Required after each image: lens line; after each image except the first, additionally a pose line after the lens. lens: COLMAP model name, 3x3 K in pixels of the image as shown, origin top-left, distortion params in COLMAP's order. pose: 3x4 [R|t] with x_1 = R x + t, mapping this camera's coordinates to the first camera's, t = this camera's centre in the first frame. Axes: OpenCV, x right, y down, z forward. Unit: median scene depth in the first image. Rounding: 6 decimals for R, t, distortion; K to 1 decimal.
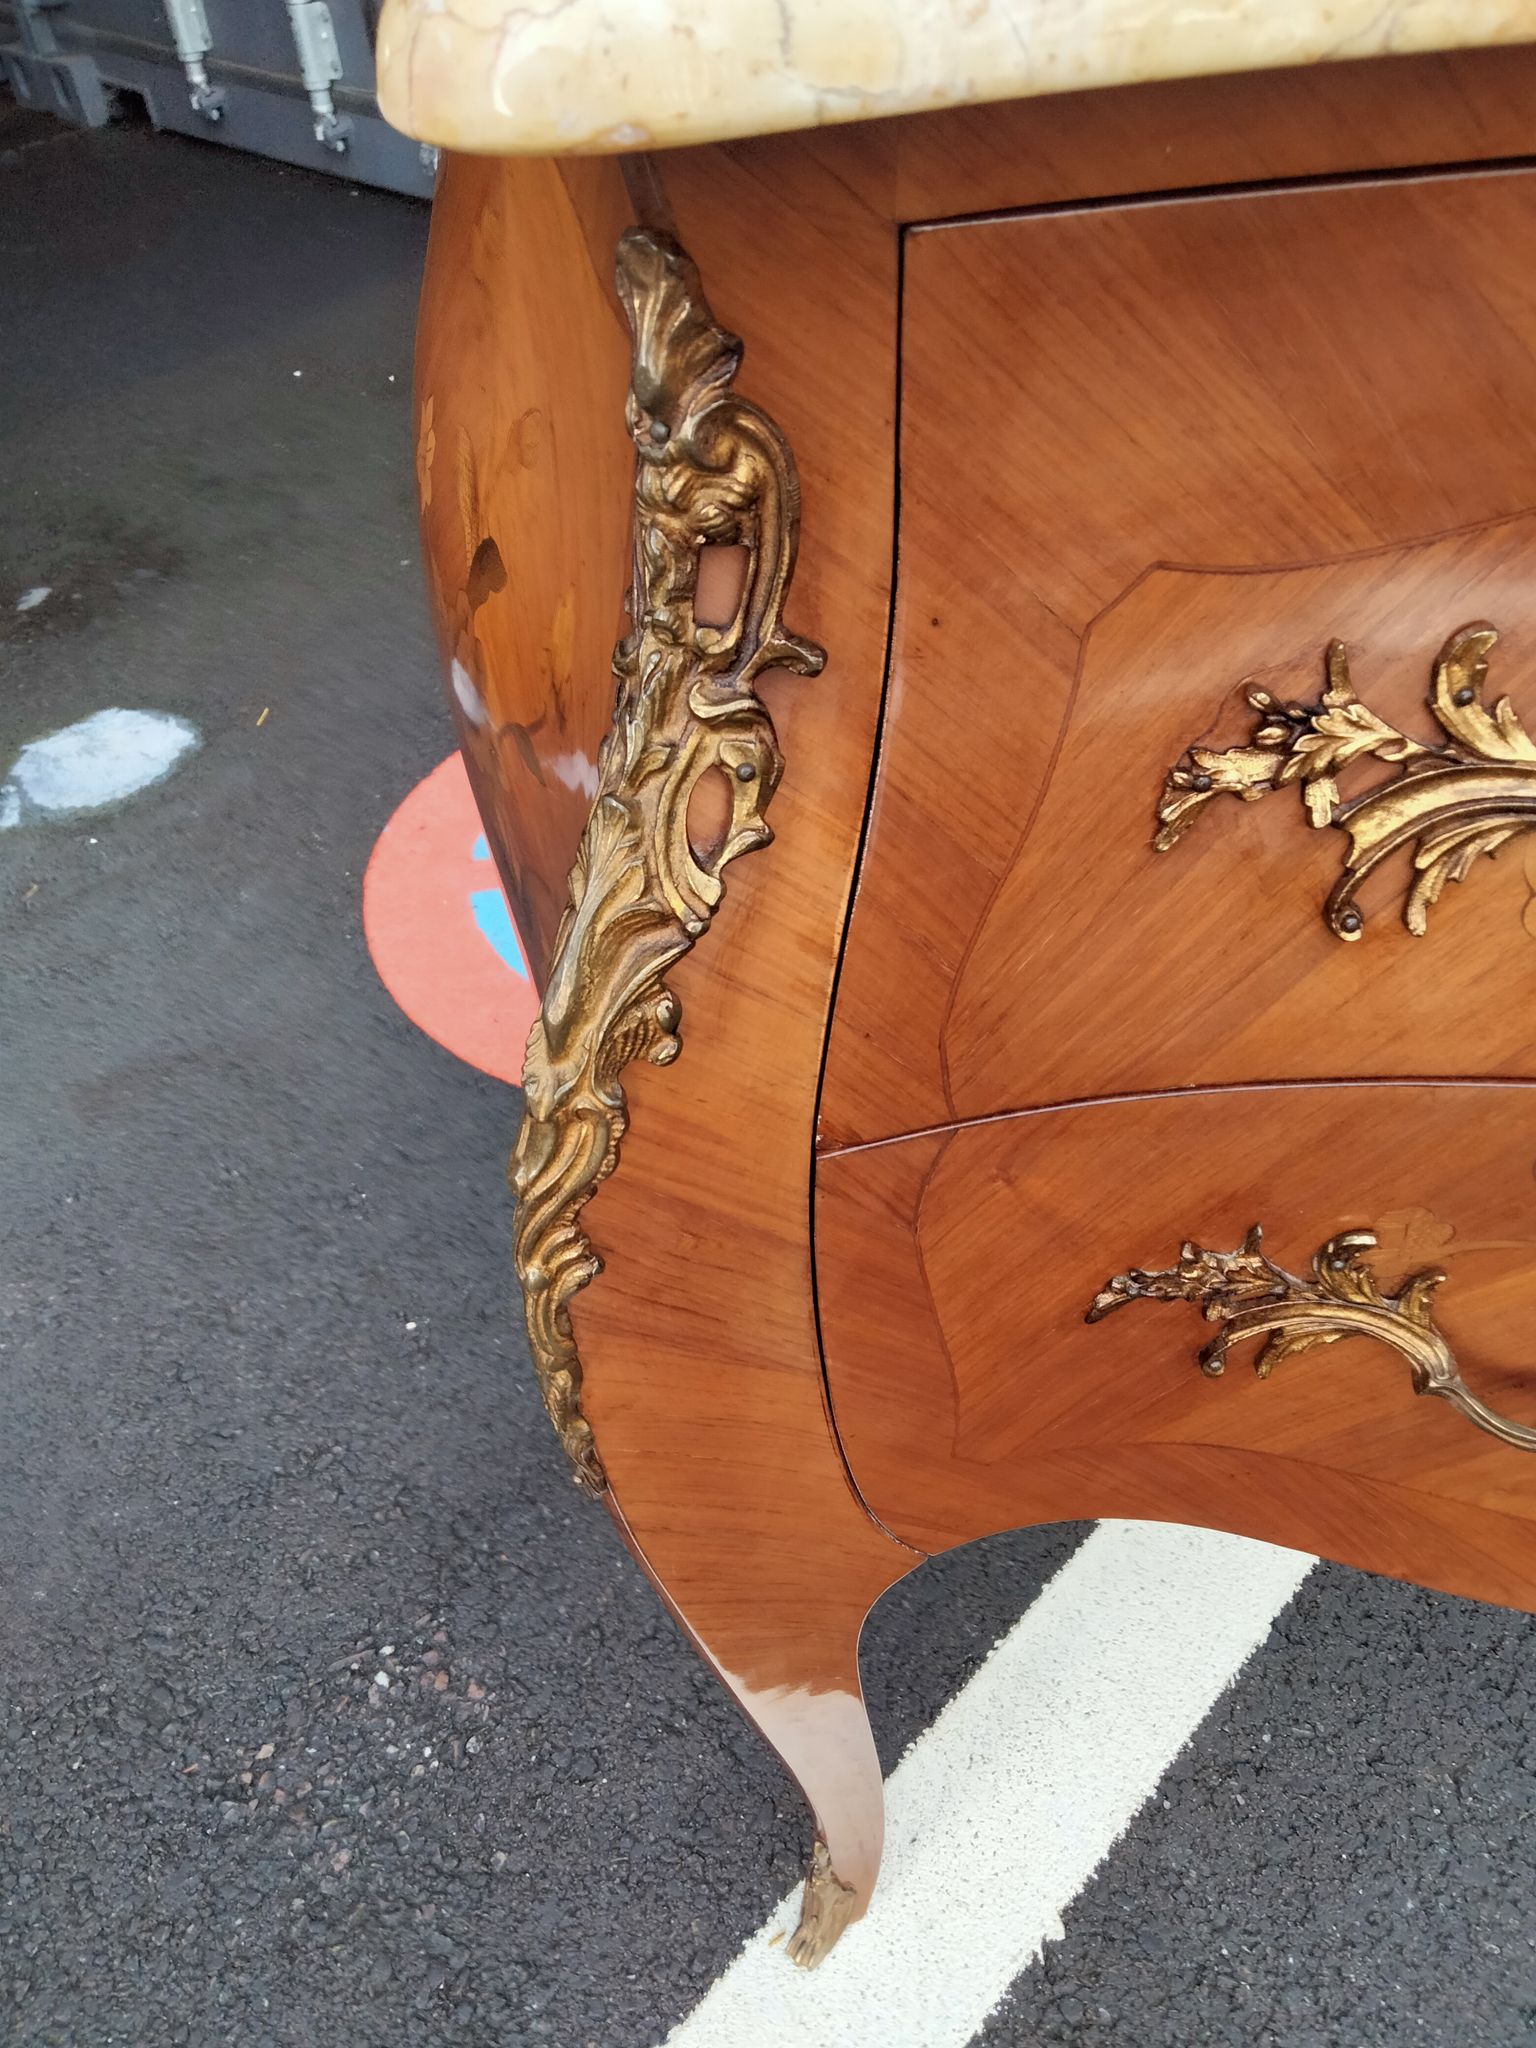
lens RADIAL K [[1563.9, 0, 742.6], [0, 1563.9, 1012.6], [0, 0, 1]] dist [-0.037921, 0.060221]
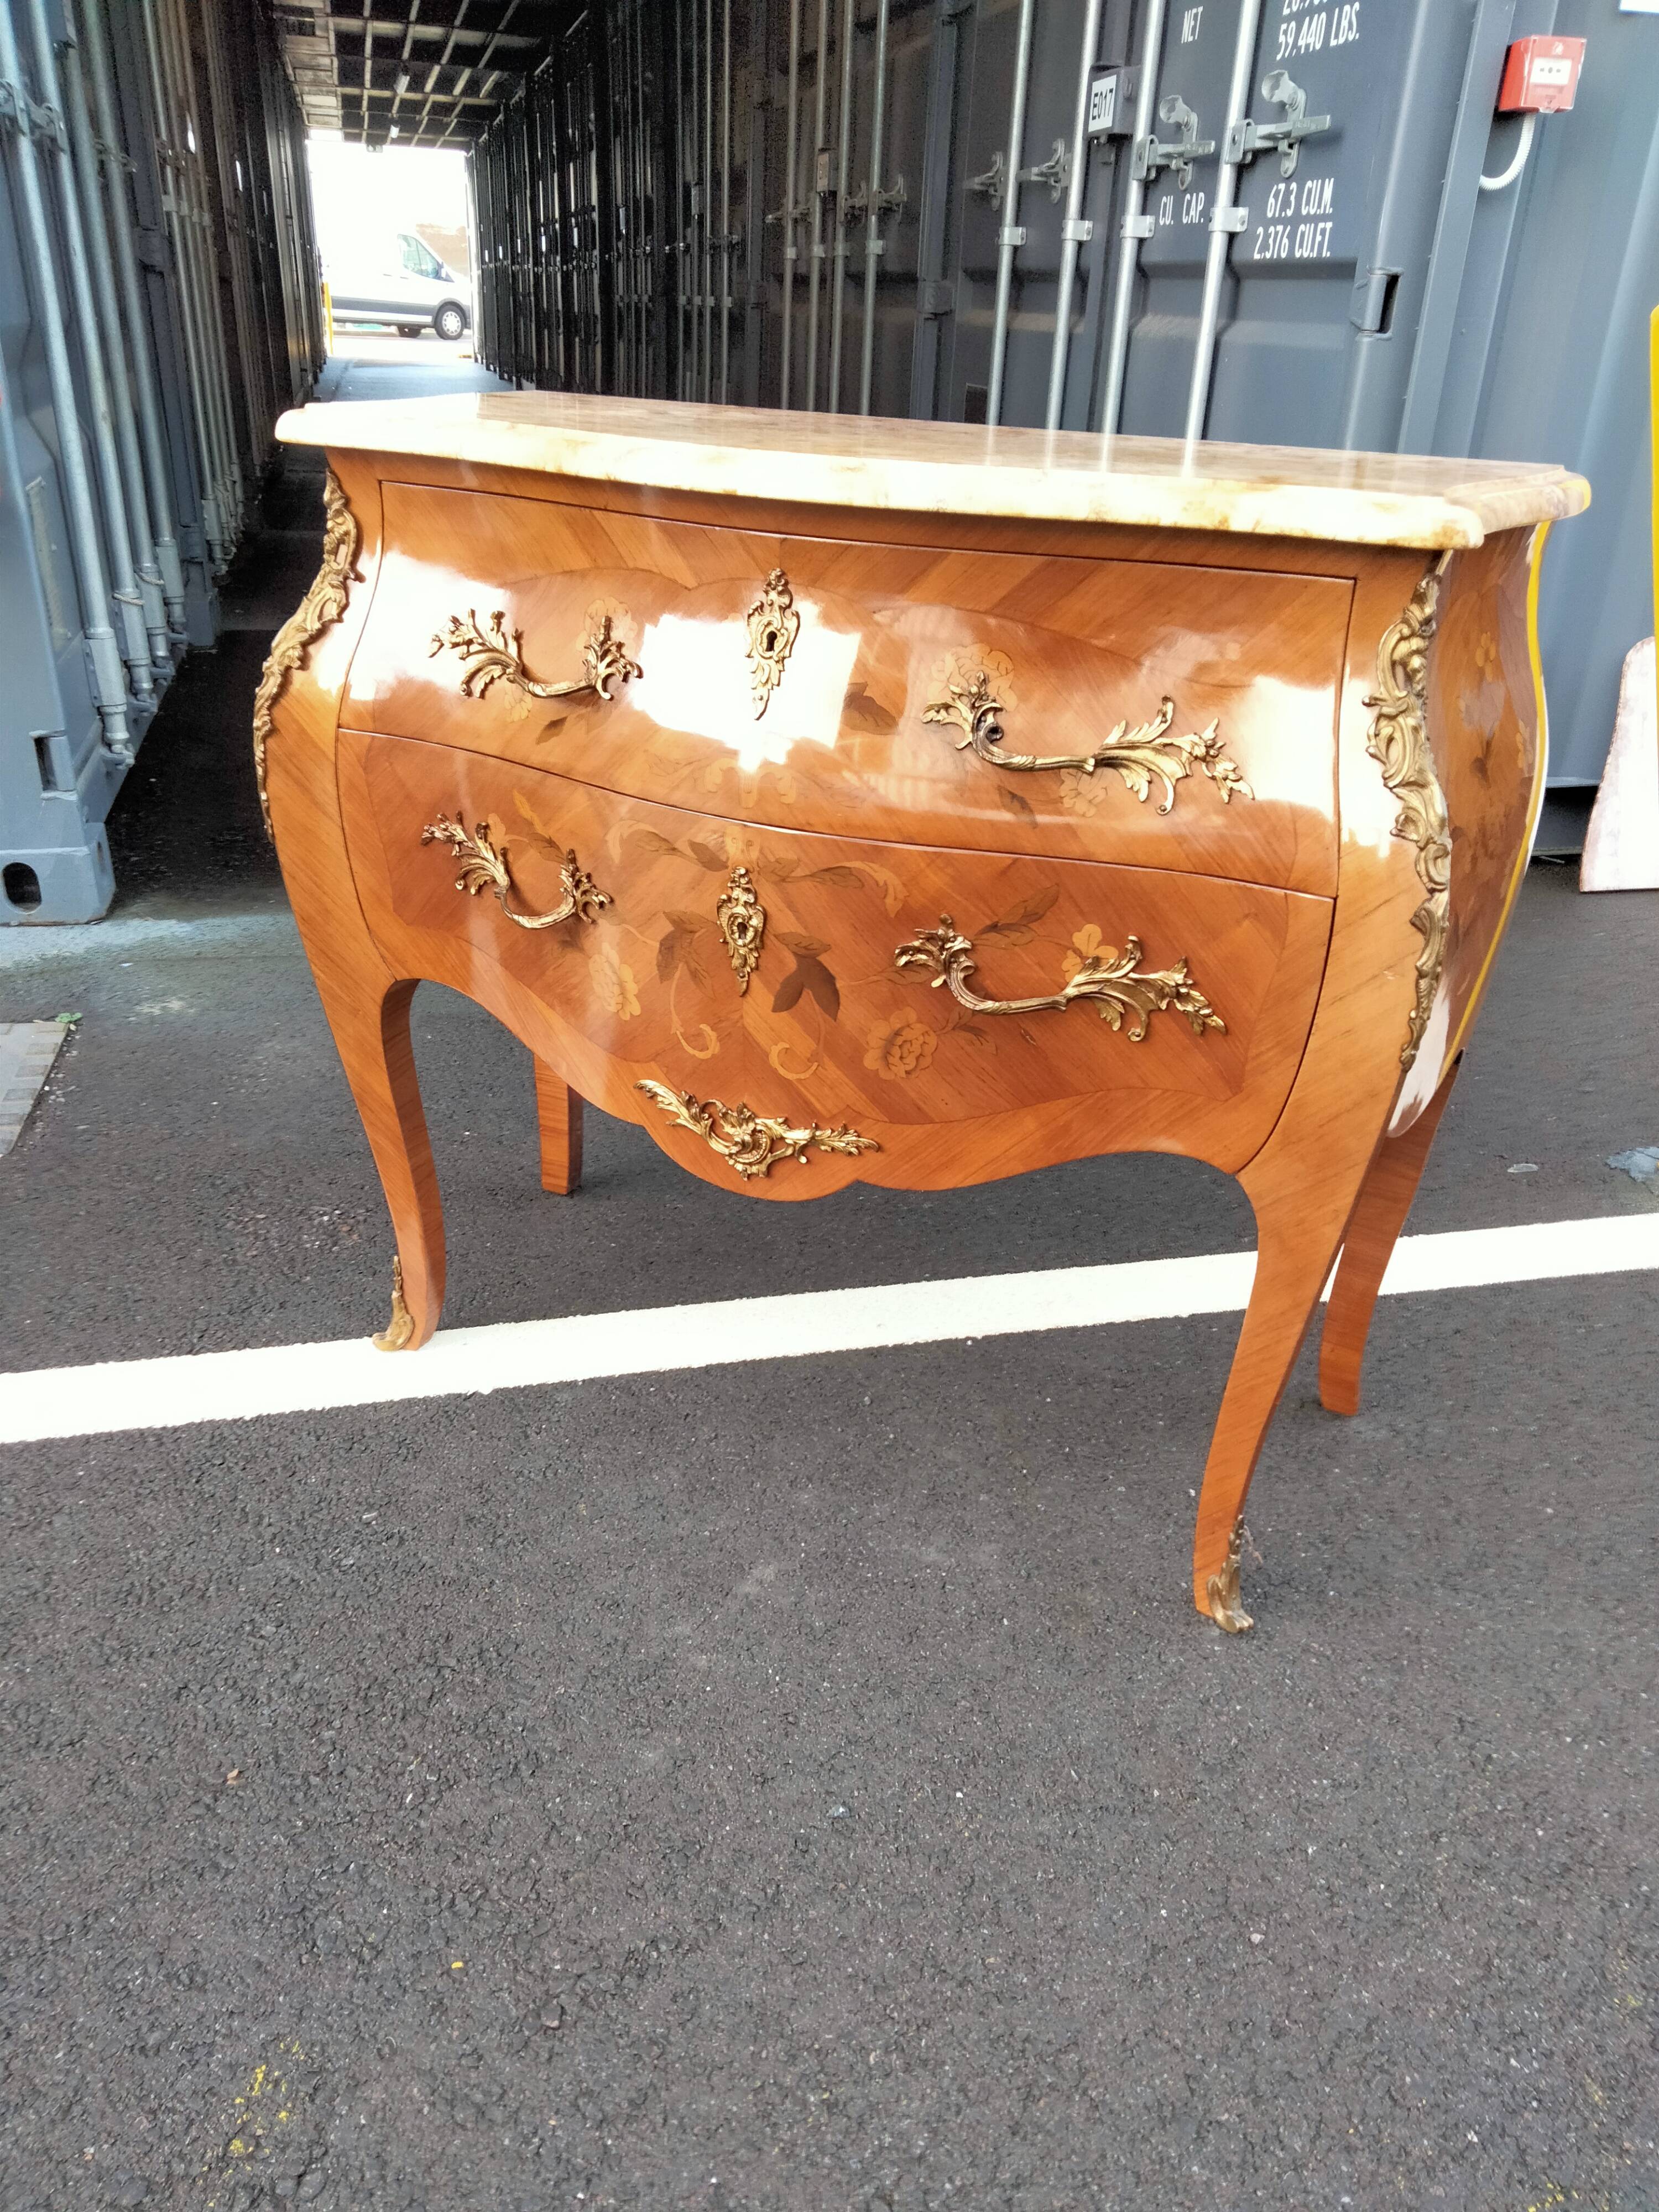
lens RADIAL K [[1590.3, 0, 763.5], [0, 1590.3, 1082.9], [0, 0, 1]] dist [0.066645, 0.001708]
pose [[0.828397, 0.315632, -0.462747, 1.132198], [-0.439012, 0.878933, -0.186400, 0.429753], [0.347890, 0.357565, 0.866672, -0.619451]]
